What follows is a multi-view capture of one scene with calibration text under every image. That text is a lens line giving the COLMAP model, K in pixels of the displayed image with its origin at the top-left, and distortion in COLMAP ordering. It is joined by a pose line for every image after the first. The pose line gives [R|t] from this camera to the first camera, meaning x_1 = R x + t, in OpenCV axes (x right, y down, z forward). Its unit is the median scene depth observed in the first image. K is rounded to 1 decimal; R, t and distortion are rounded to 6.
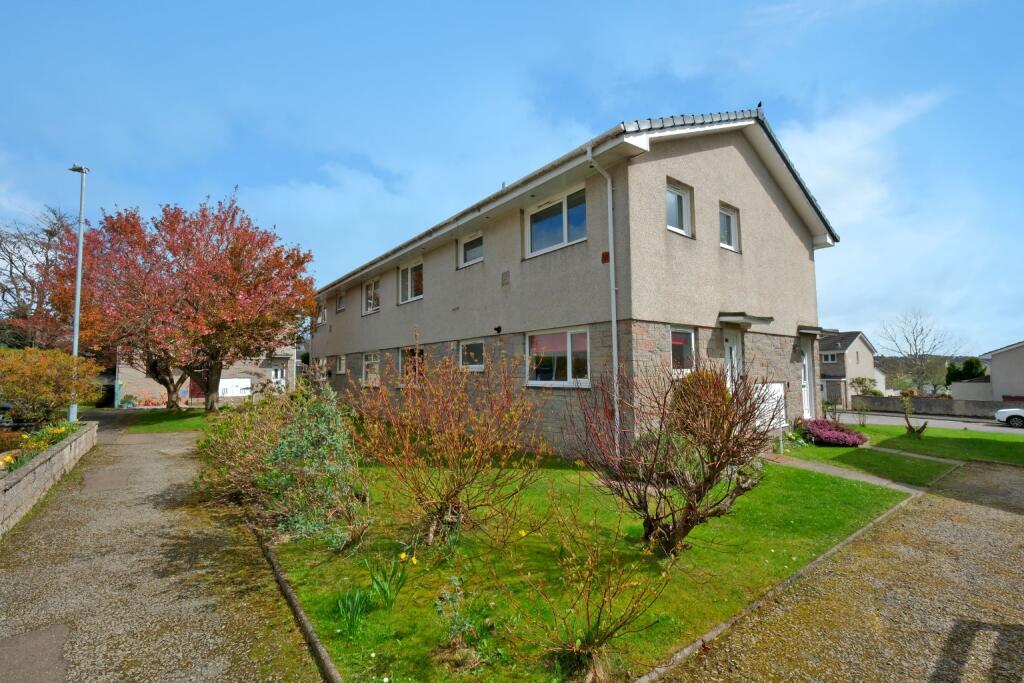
lens RADIAL K [[447.8, 0, 513.8], [0, 447.8, 343.4], [0, 0, 1]] dist [0.000397, 0.000370]
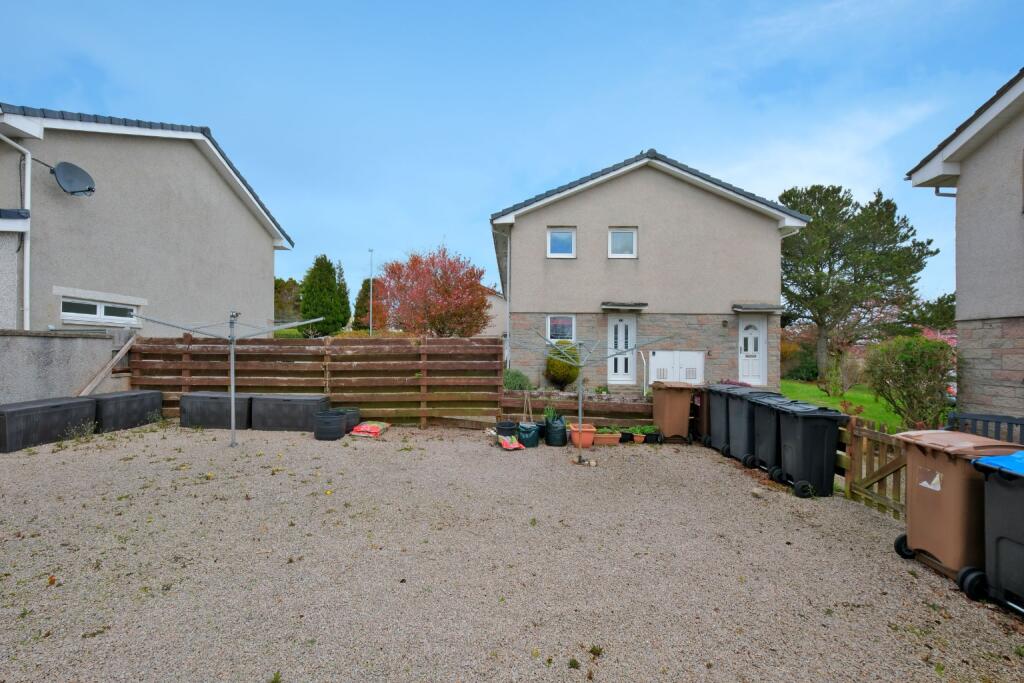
lens RADIAL K [[447.8, 0, 513.8], [0, 447.8, 343.4], [0, 0, 1]] dist [0.000397, 0.000370]
pose [[0.783131, 0.005393, -0.621834, 1.108022], [0.030545, 0.998422, 0.047127, -0.011145], [0.621107, -0.055901, 0.781730, -0.365641]]
